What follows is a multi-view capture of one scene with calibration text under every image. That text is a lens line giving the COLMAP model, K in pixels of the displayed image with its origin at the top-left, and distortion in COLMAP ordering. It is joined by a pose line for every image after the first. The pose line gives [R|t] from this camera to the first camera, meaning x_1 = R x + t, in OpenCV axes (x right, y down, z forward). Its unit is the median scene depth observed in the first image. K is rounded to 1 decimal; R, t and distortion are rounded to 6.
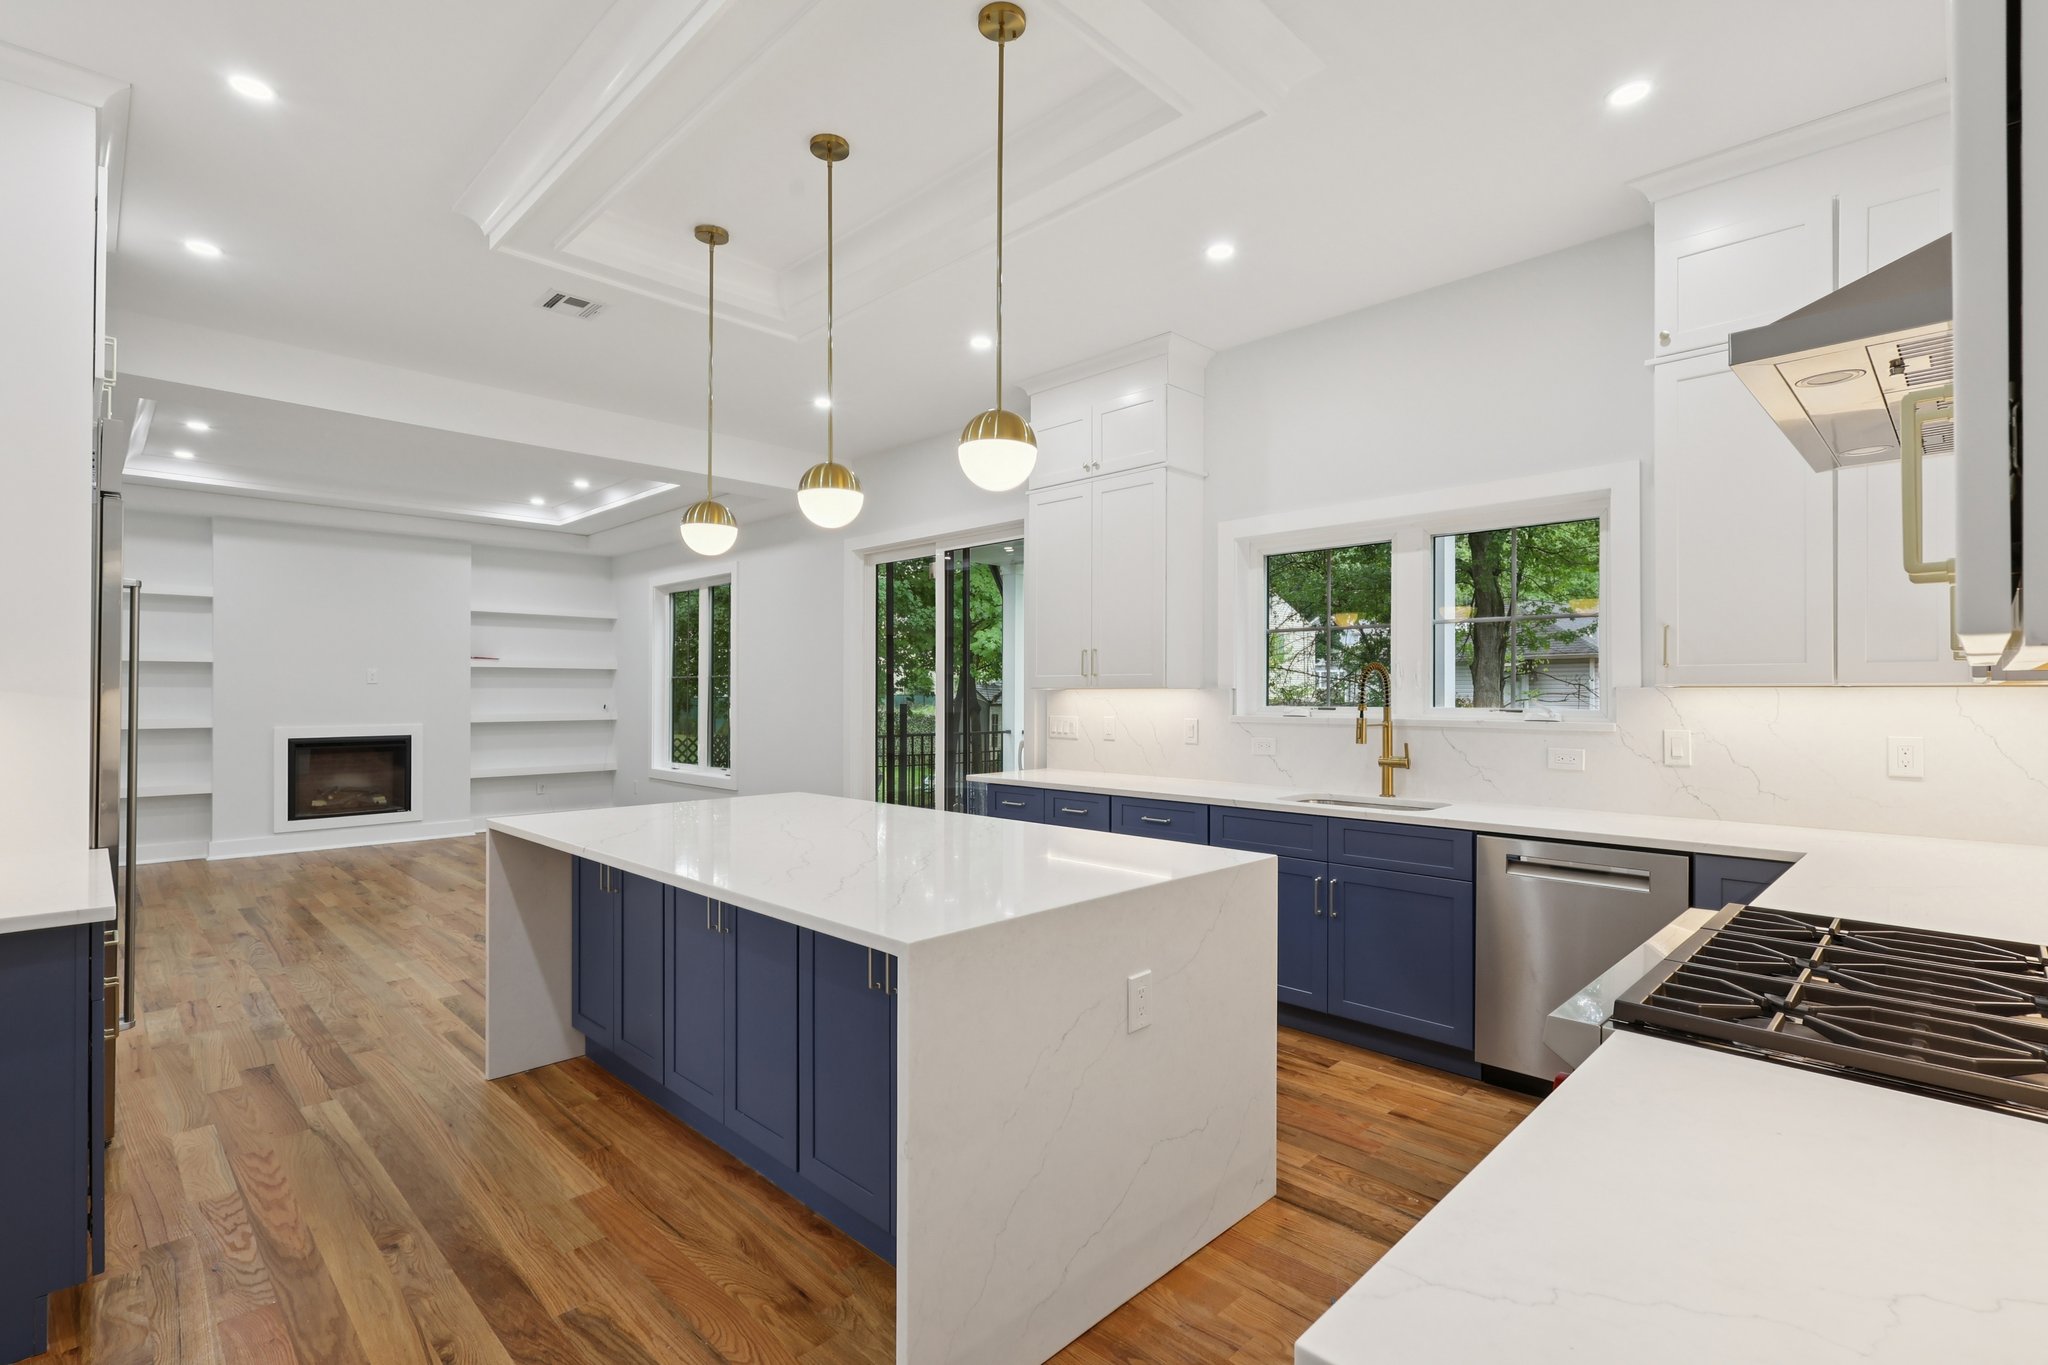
lens RADIAL K [[996.5, 0, 1028.2], [0, 996.5, 687.0], [0, 0, 1]] dist [-0.011470, -0.000008]
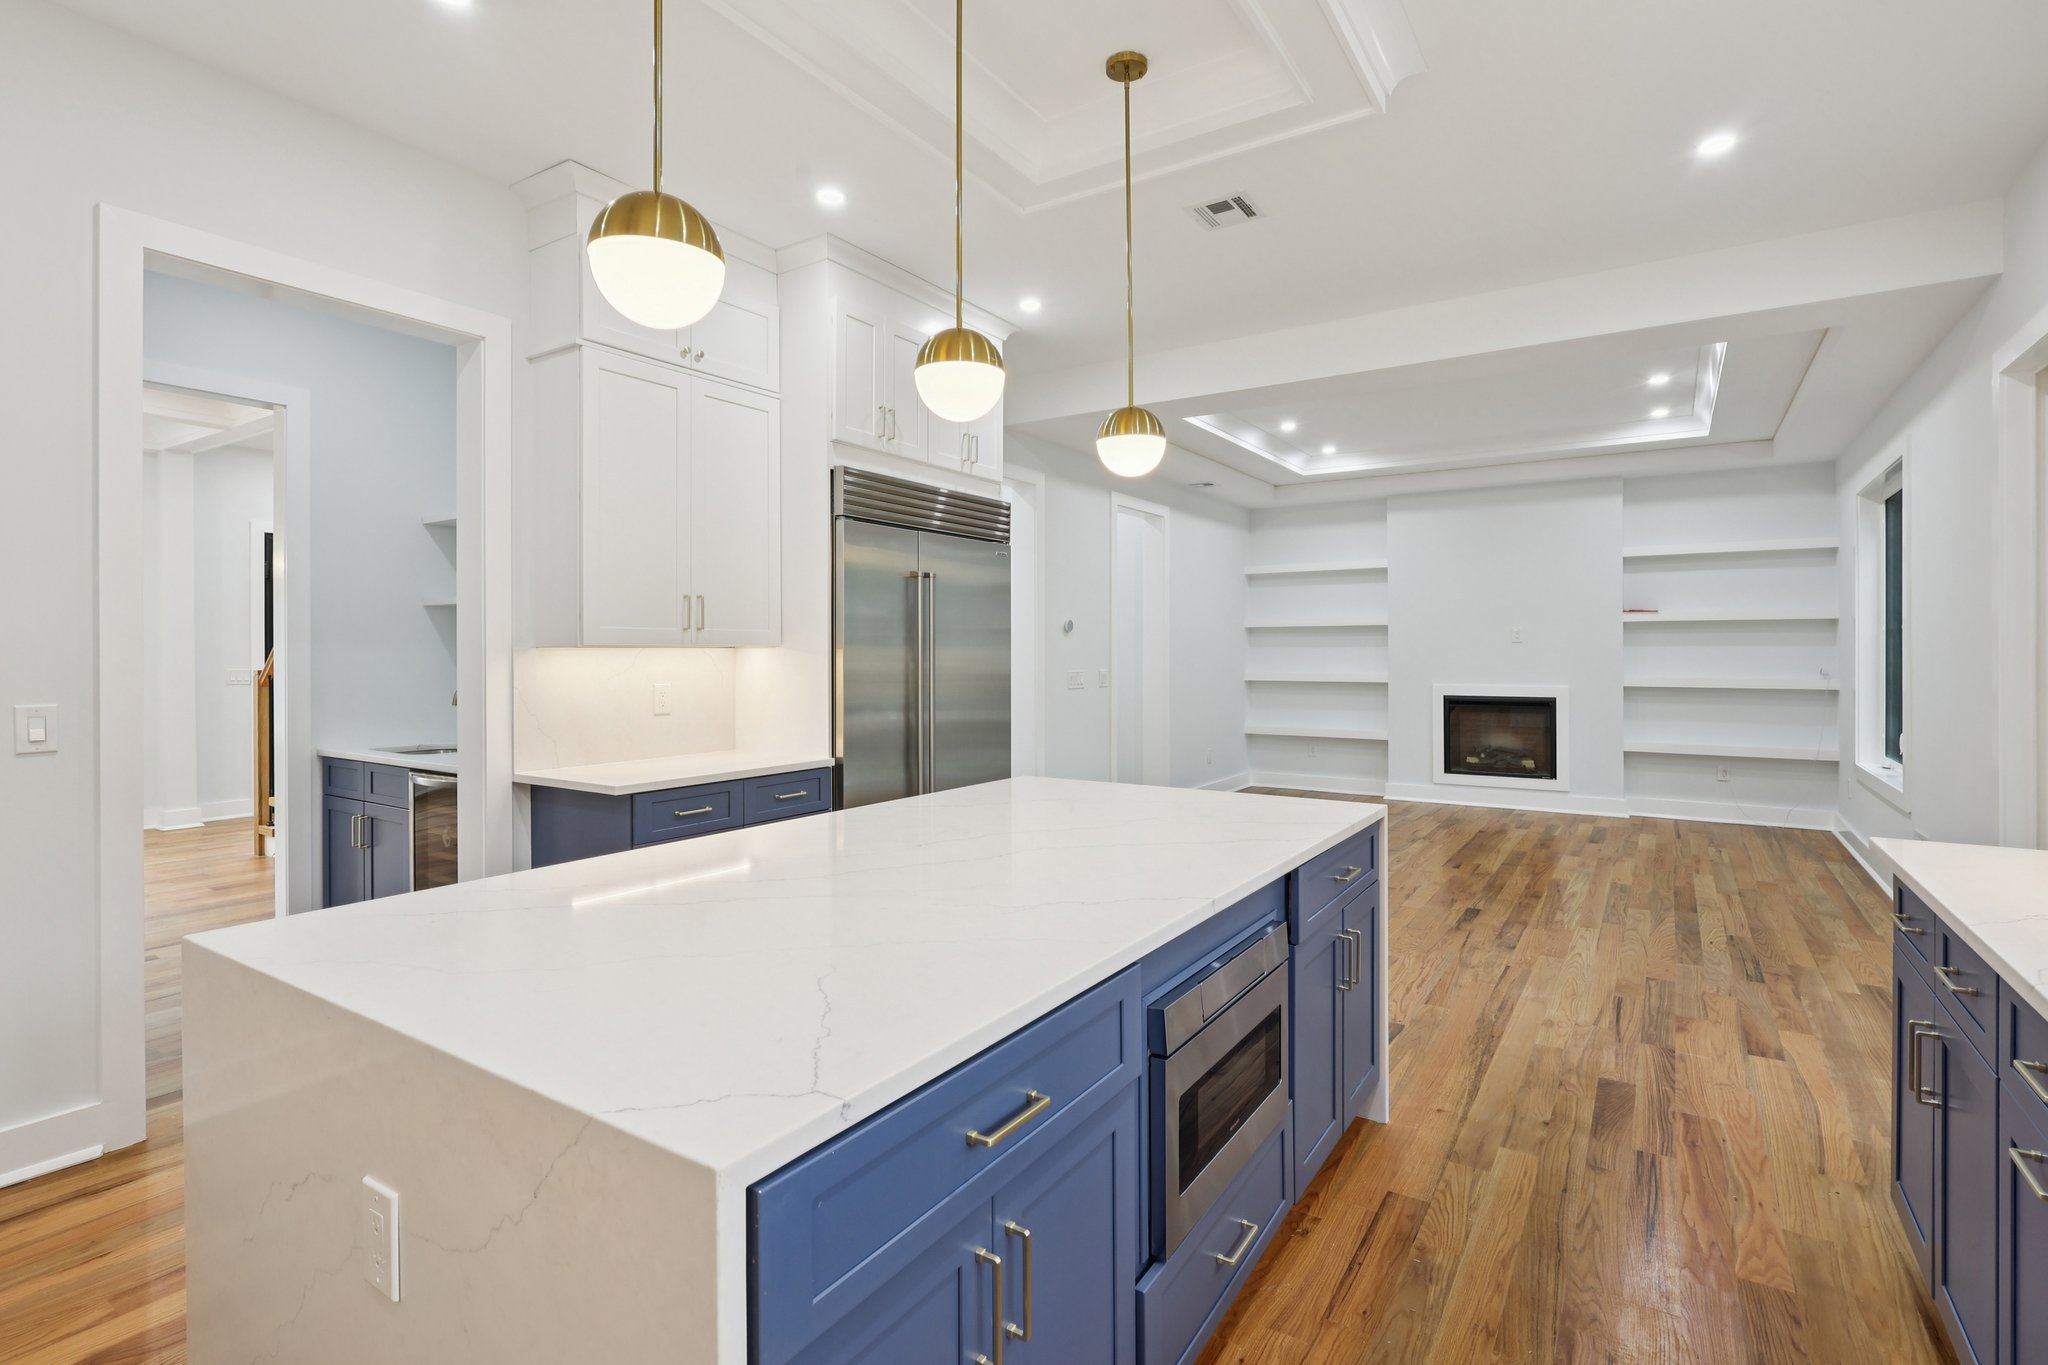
lens RADIAL K [[972.7, 0, 971.3], [0, 972.7, 663.5], [0, 0, 1]] dist [0.001970, -0.001046]
pose [[0.166480, 0.013012, -0.985959, 0.183856], [0.008147, 0.999861, 0.014571, -0.001154], [0.986011, -0.010458, 0.166350, 0.315372]]
